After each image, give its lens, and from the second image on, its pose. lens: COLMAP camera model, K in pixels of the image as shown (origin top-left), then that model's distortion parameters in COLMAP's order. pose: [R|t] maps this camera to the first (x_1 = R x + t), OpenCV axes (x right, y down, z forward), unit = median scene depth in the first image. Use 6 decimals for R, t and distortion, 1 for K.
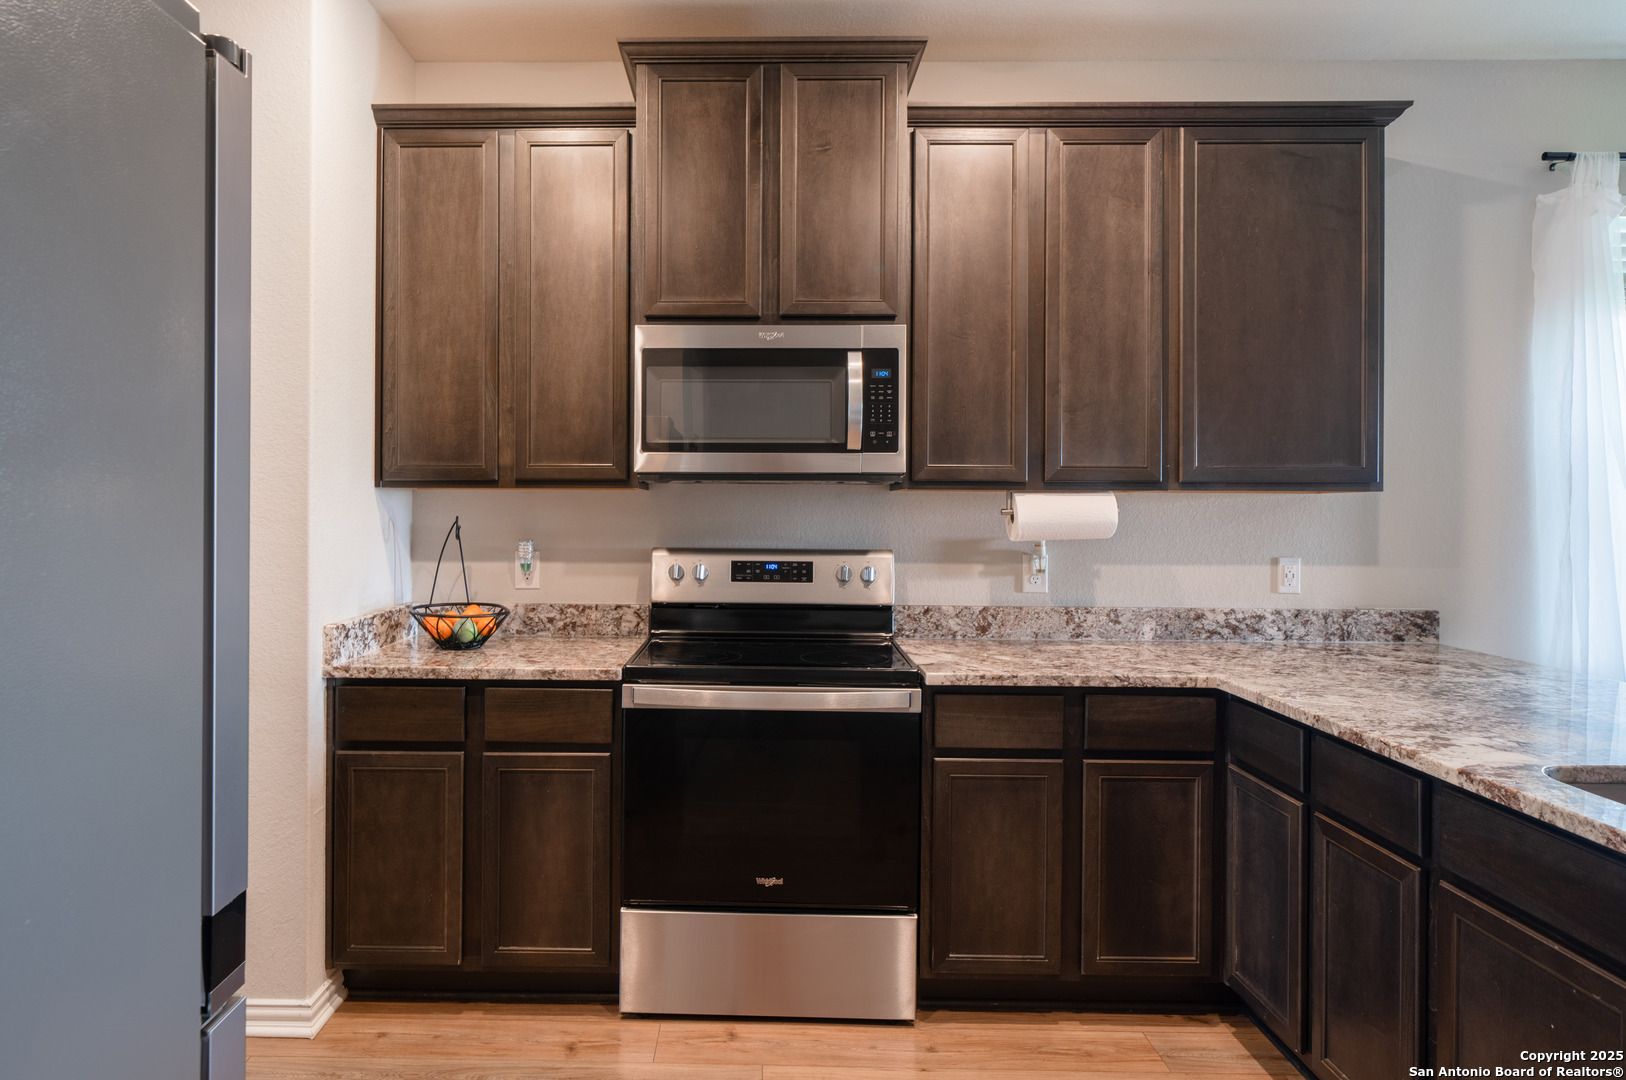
lens RADIAL K [[997.4, 0, 753.1], [0, 997.4, 509.0], [0, 0, 1]] dist [0.001425, 0.003509]
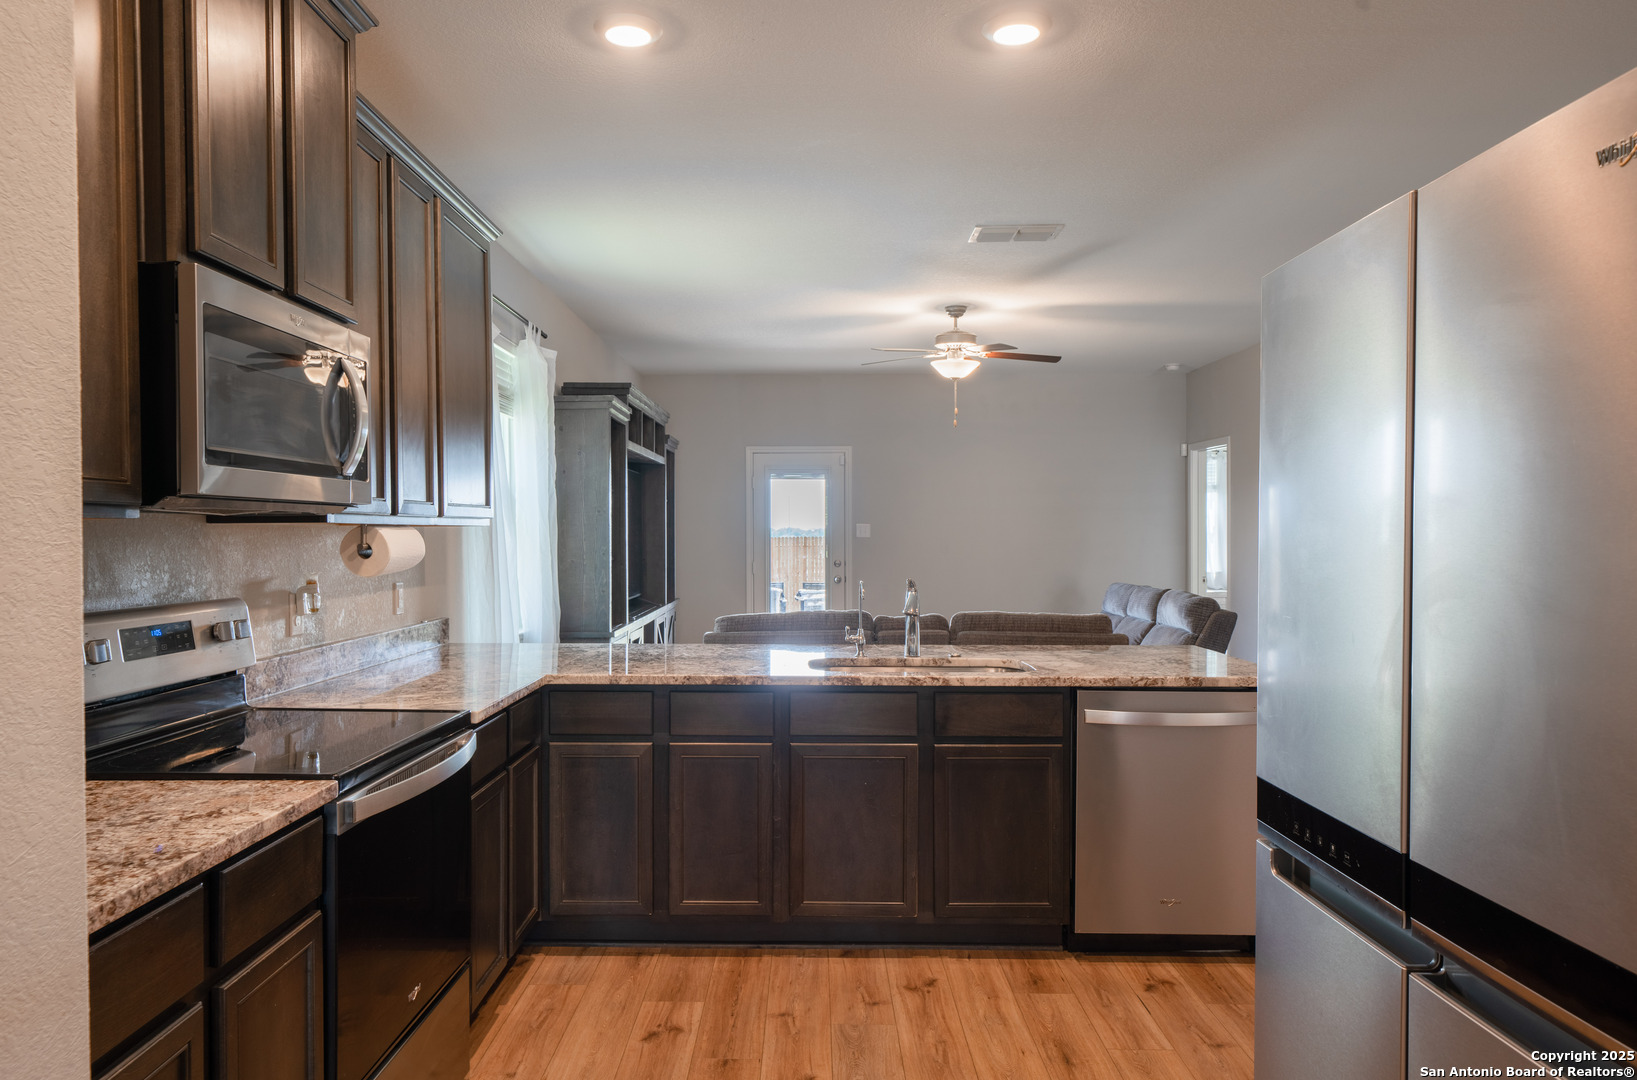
lens RADIAL K [[1150.3, 0, 761.0], [0, 1150.3, 546.1], [0, 0, 1]] dist [0.007994, -0.002557]
pose [[0.001427, -0.017036, 0.999854, -0.798193], [0.005103, 0.999842, 0.017028, -0.013842], [-0.999986, 0.005078, 0.001514, 0.596527]]
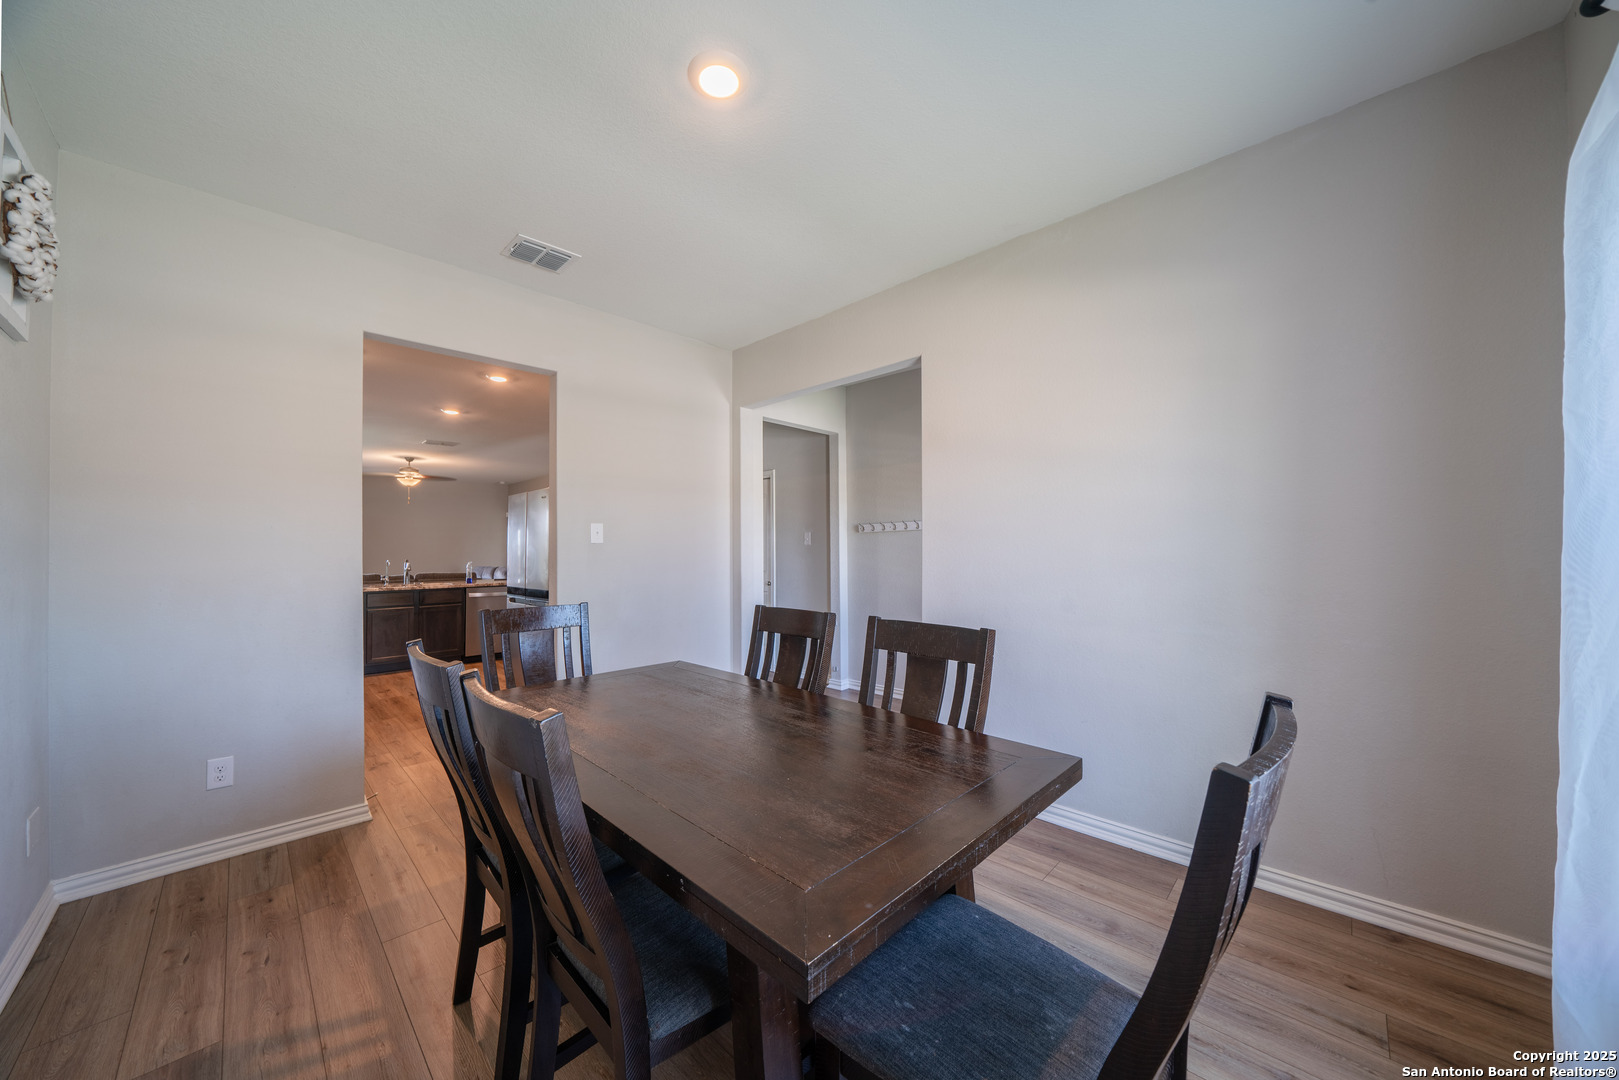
lens RADIAL K [[574.4, 0, 797.8], [0, 574.4, 538.4], [0, 0, 1]] dist [-0.007715, 0.000824]
pose [[-0.729982, -0.001971, 0.683464, -1.931975], [-0.003062, 0.999995, -0.000387, -0.030243], [-0.683460, -0.002376, -0.729985, 0.973610]]
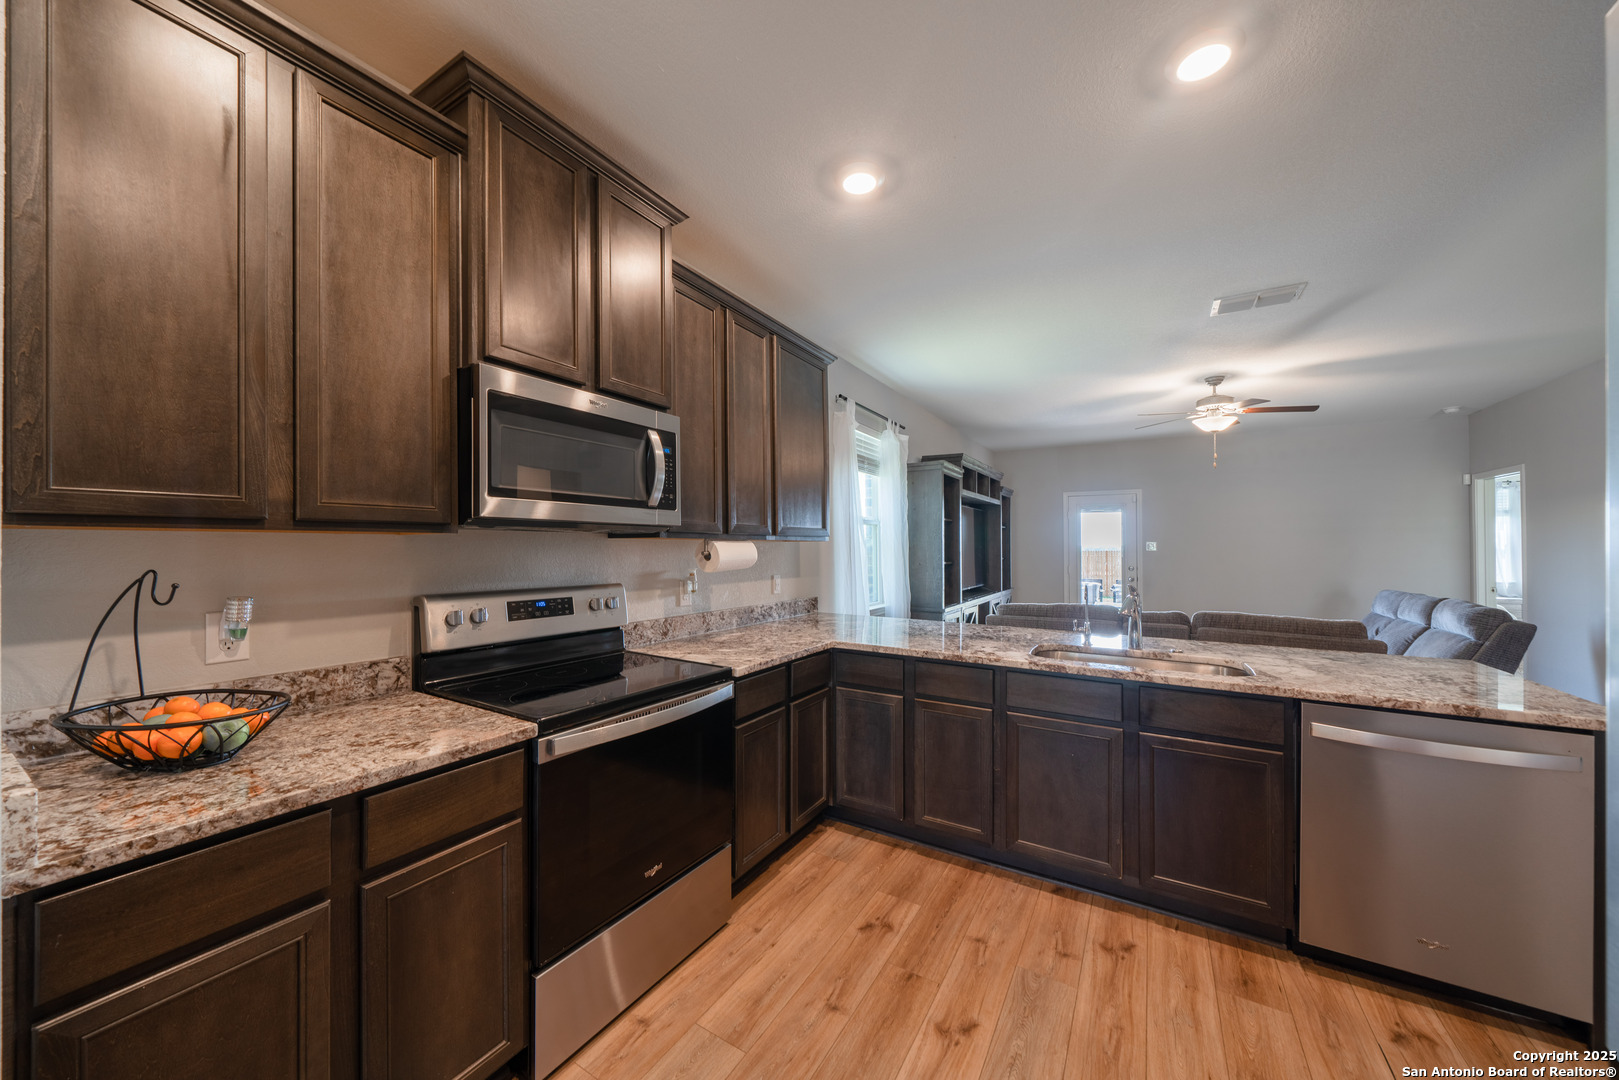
lens RADIAL K [[574.4, 0, 786.7], [0, 574.4, 540.6], [0, 0, 1]] dist [-0.007715, 0.000824]
pose [[0.505954, 0.006020, 0.862540, -0.412221], [0.002015, 0.999965, -0.008161, -0.008499], [-0.862558, 0.005867, 0.505924, 0.438697]]
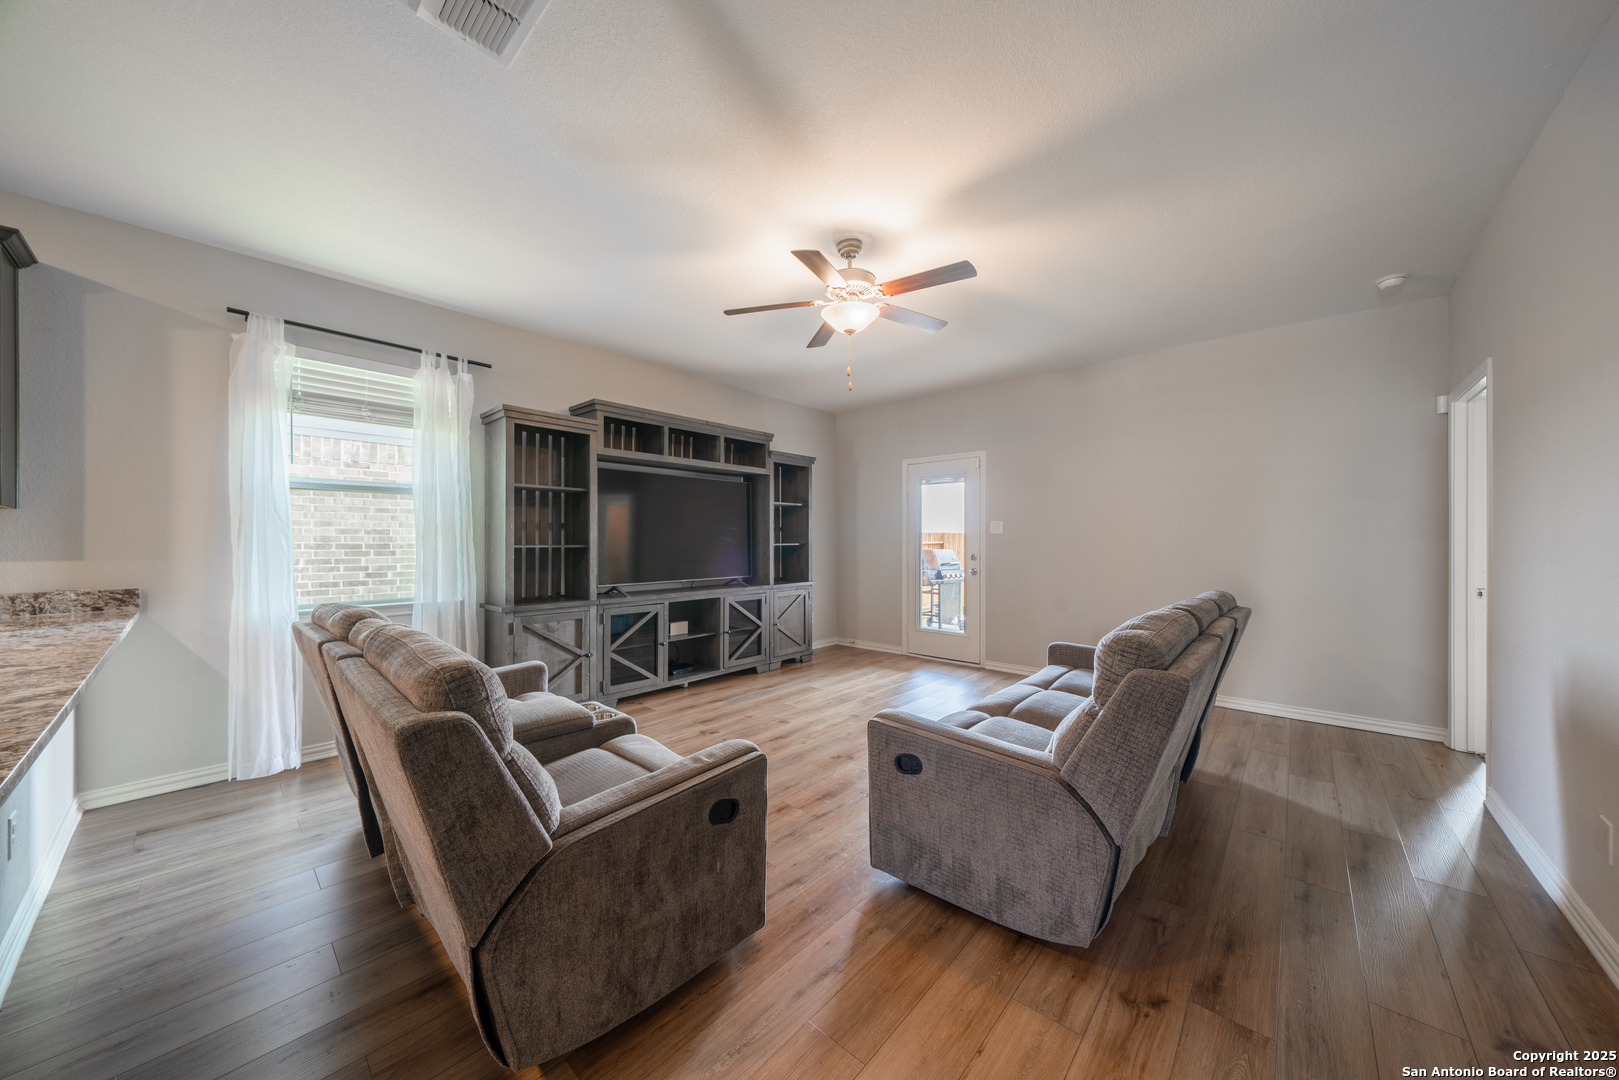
lens RADIAL K [[574.4, 0, 776.1], [0, 574.4, 545.8], [0, 0, 1]] dist [-0.007715, 0.000824]
pose [[0.652746, -0.008046, 0.757534, 0.666415], [0.009153, 0.999954, 0.002734, 0.043554], [-0.757522, 0.005149, 0.652790, -0.297854]]
